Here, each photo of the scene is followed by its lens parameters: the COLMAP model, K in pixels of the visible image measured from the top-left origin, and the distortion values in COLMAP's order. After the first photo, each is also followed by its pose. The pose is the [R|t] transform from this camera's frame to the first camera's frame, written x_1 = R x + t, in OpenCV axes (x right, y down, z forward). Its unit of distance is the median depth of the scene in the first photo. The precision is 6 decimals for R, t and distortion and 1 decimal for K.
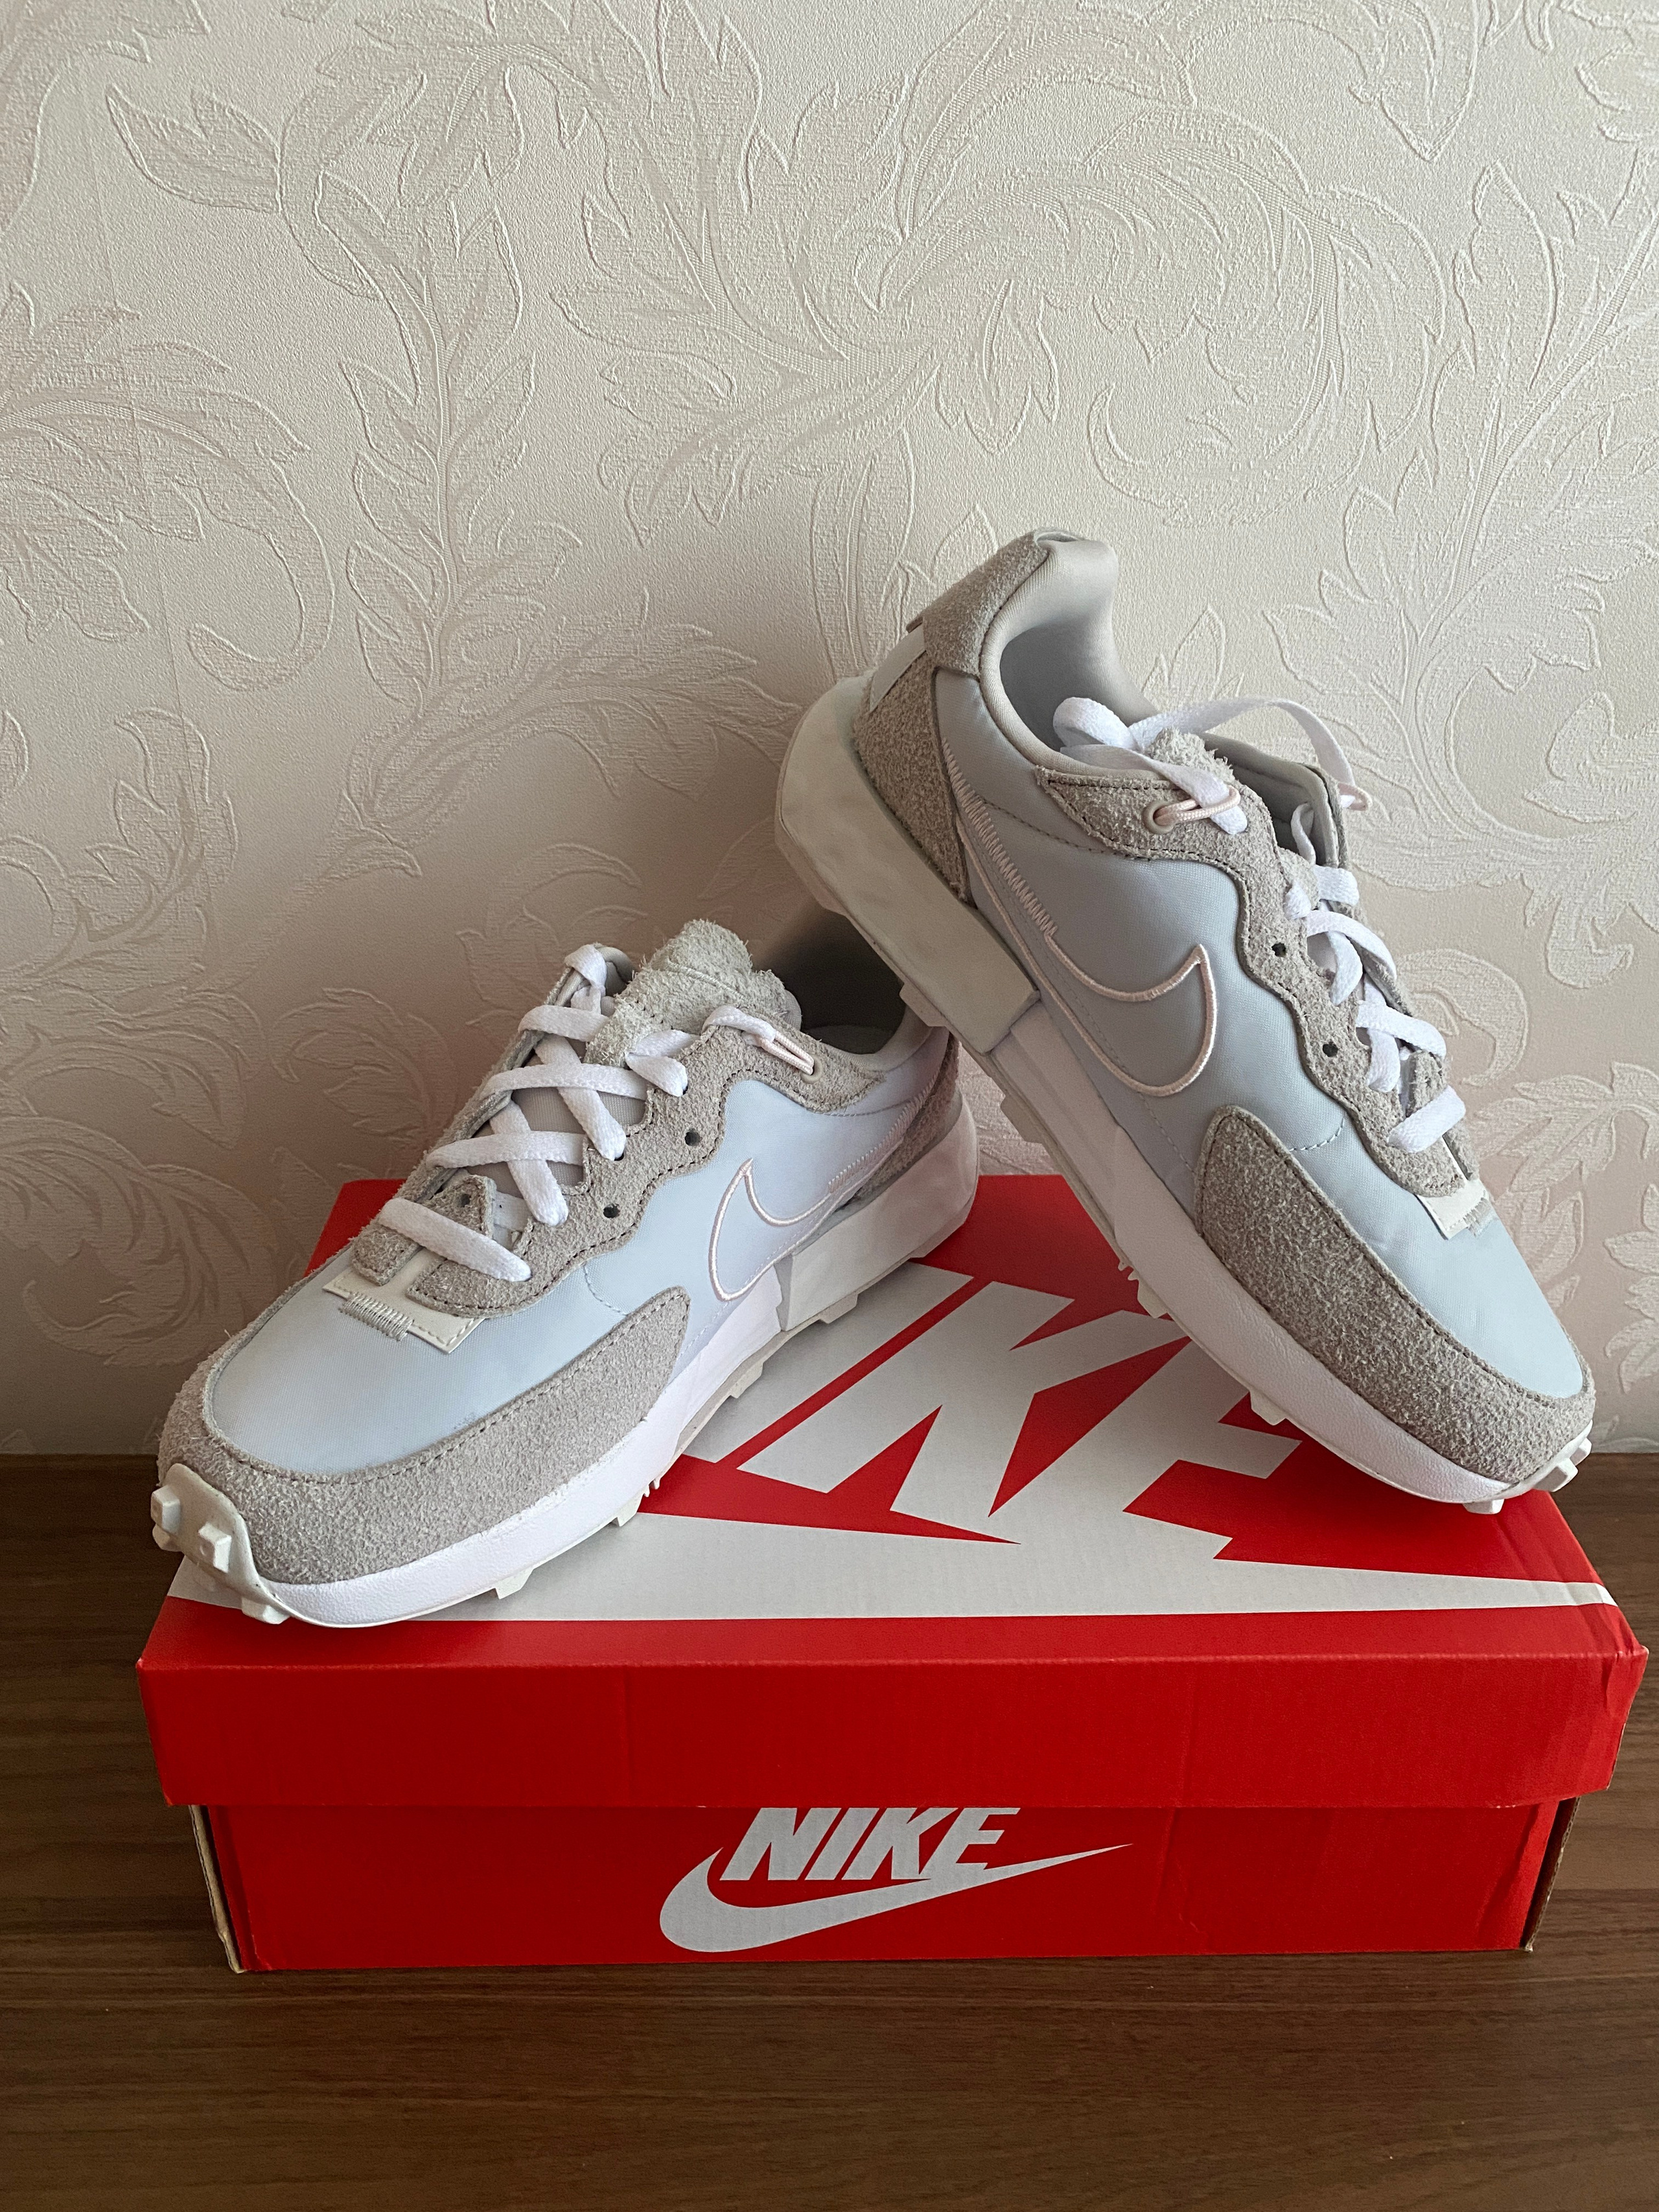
lens RADIAL K [[1654.3, 0, 813.4], [0, 1654.3, 1103.1], [0, 0, 1]] dist [-0.026444, 0.016841]
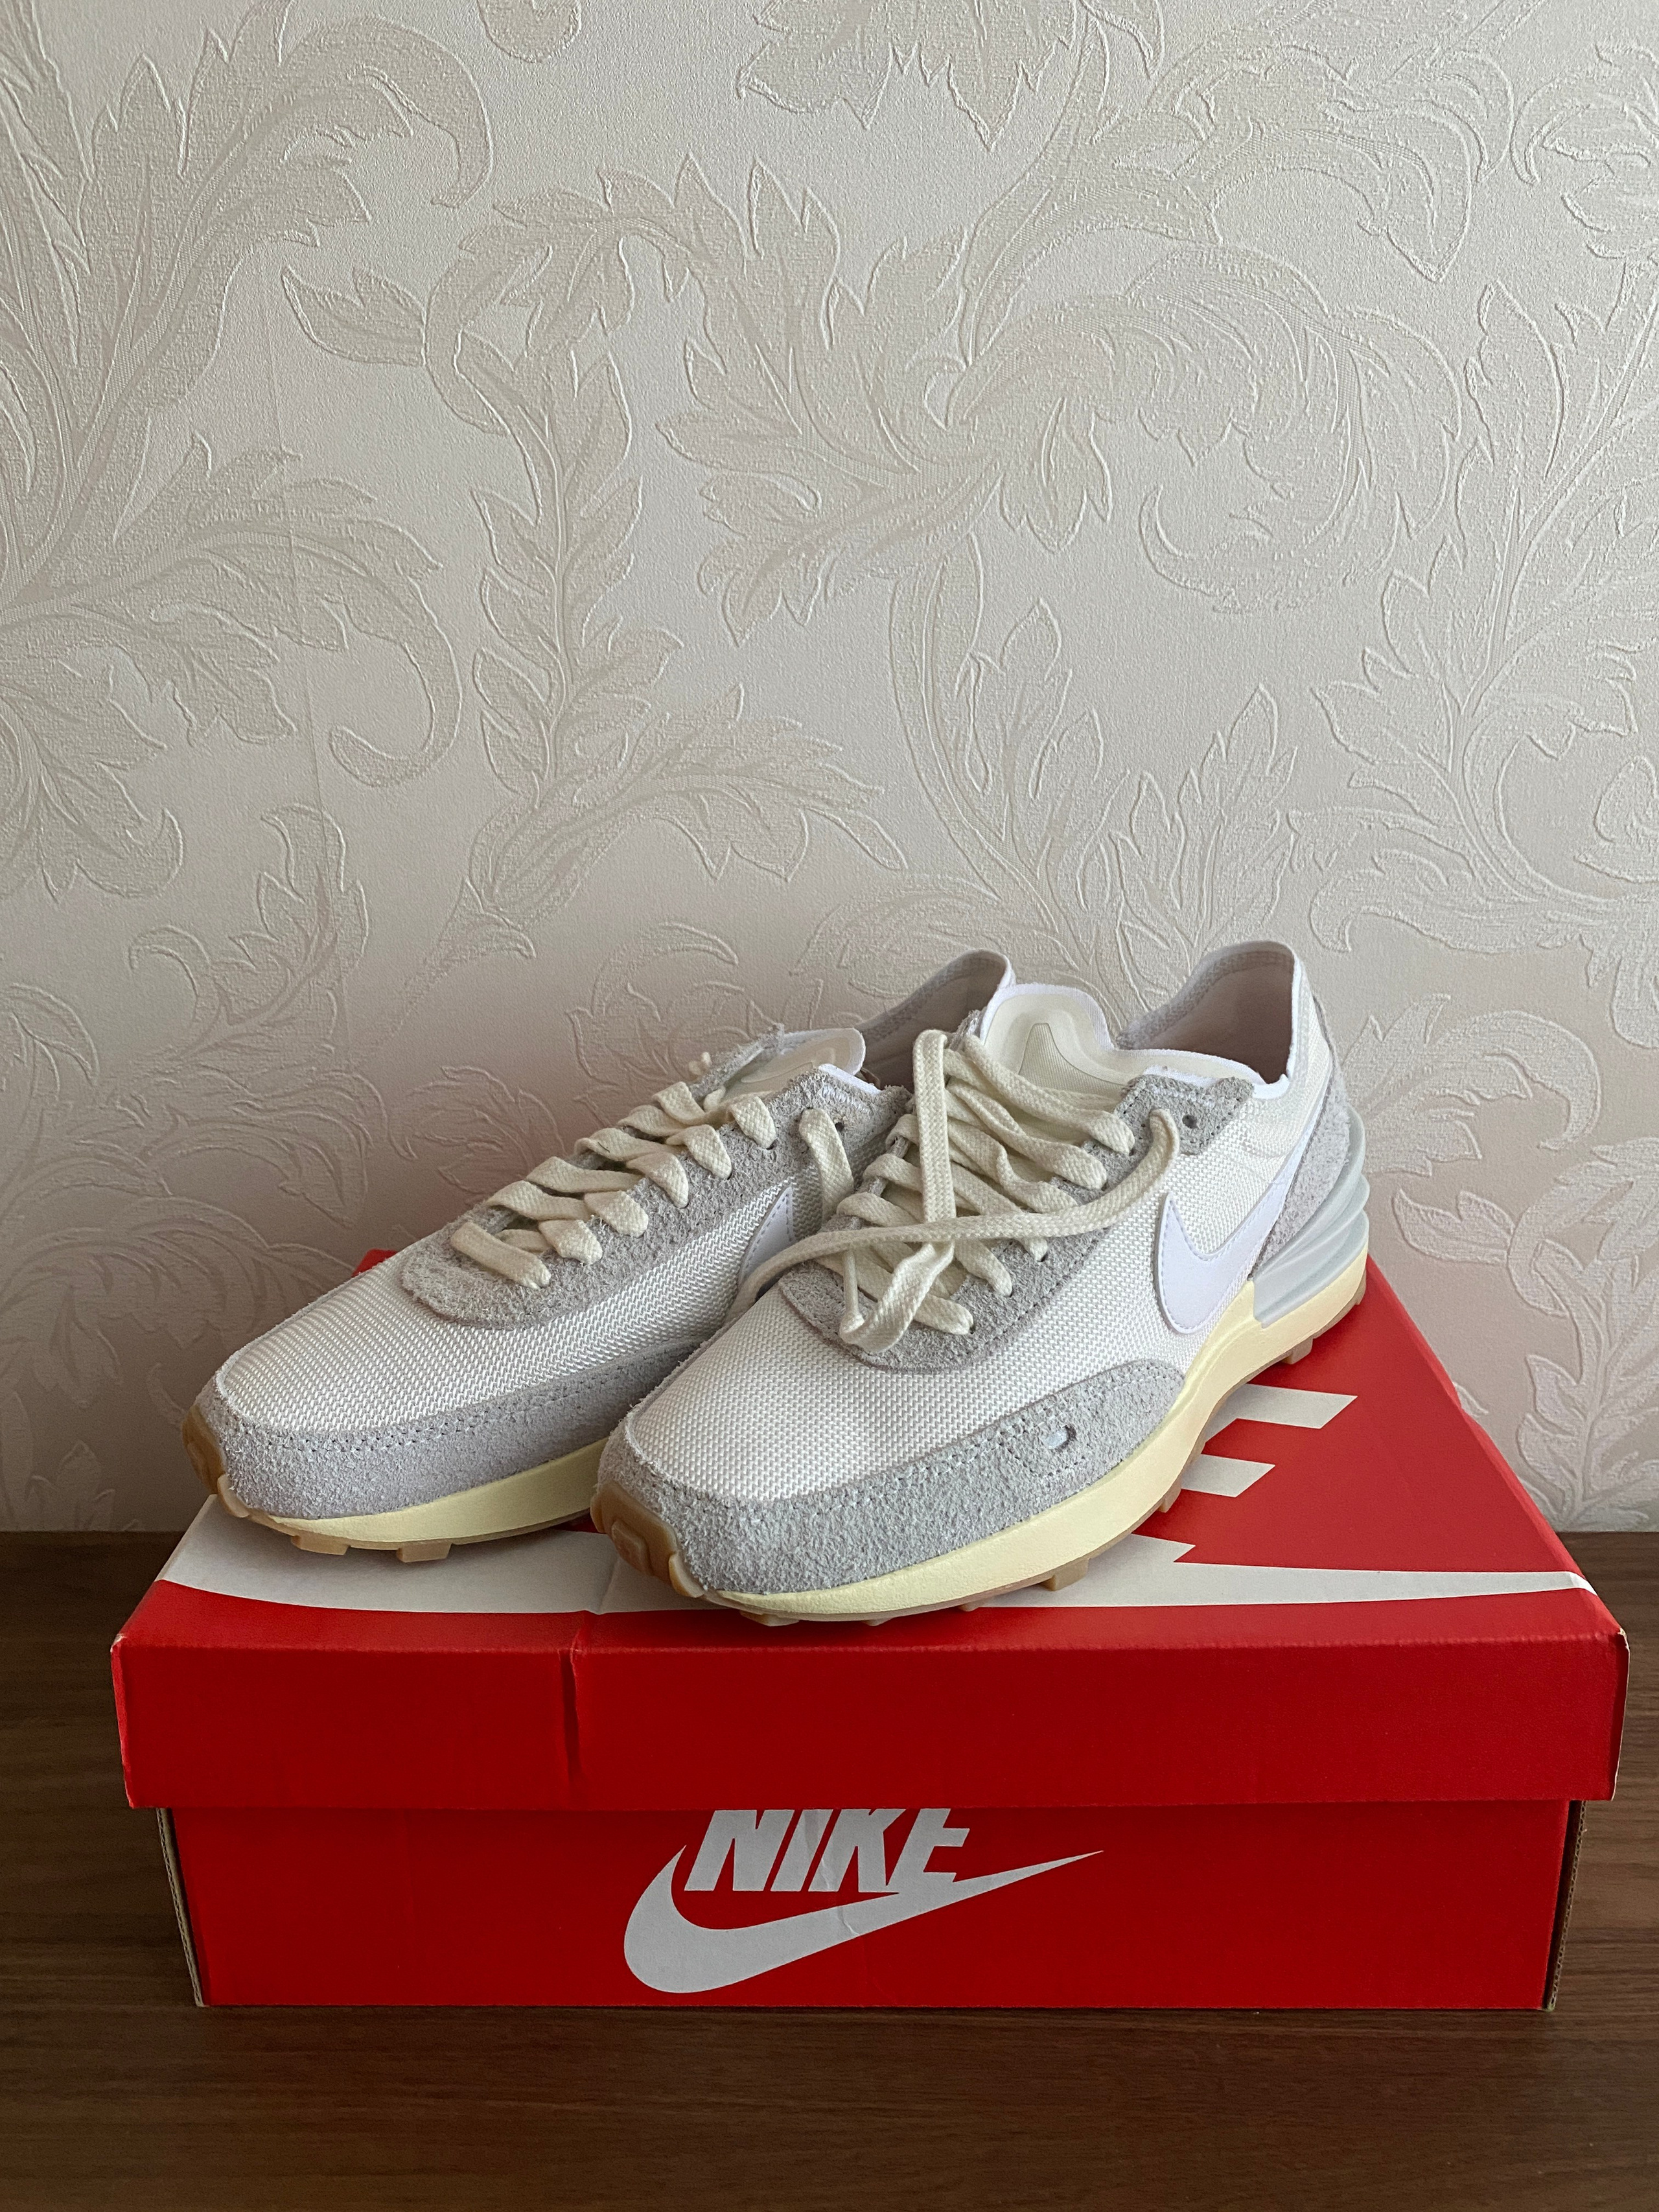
lens RADIAL K [[1654.3, 0, 828.0], [0, 1654.3, 1100.0], [0, 0, 1]] dist [-0.026444, 0.016841]
pose [[0.998309, -0.015132, -0.056125, 0.014693], [0.006389, 0.988236, -0.152803, 0.138922], [0.057777, 0.152187, 0.986662, -0.043153]]
